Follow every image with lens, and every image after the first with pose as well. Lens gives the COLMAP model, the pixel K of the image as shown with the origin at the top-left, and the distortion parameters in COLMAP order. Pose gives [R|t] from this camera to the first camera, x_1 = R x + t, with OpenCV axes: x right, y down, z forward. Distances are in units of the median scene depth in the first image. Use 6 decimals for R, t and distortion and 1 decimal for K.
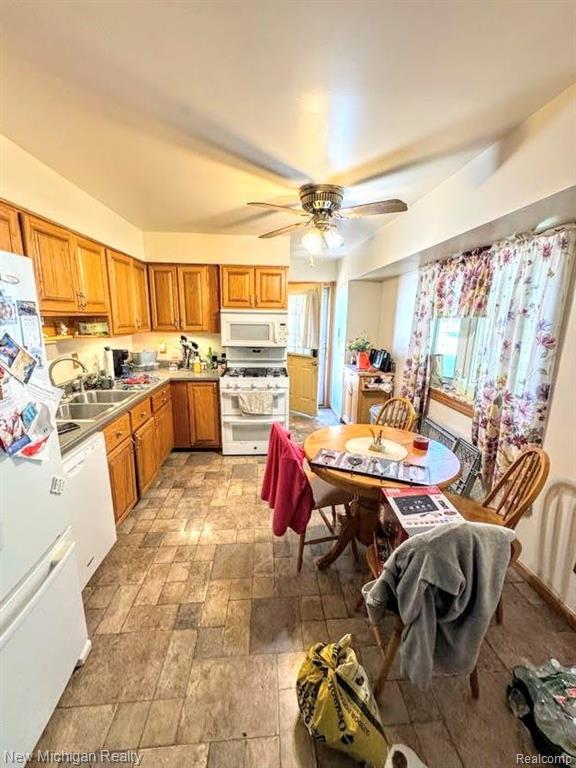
lens RADIAL K [[313.1, 0, 291.1], [0, 313.1, 384.4], [0, 0, 1]] dist [0.014527, 0.000142]
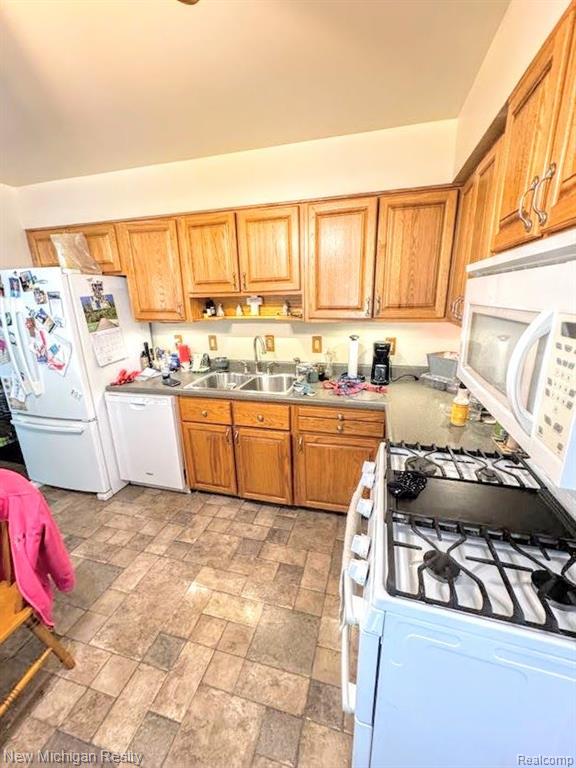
lens RADIAL K [[313.1, 0, 291.1], [0, 313.1, 384.4], [0, 0, 1]] dist [0.014527, 0.000142]
pose [[-0.319468, 0.314201, -0.893990, 0.184041], [-0.207433, 0.897359, 0.389511, -0.297337], [0.924614, 0.309880, -0.221502, 1.097501]]
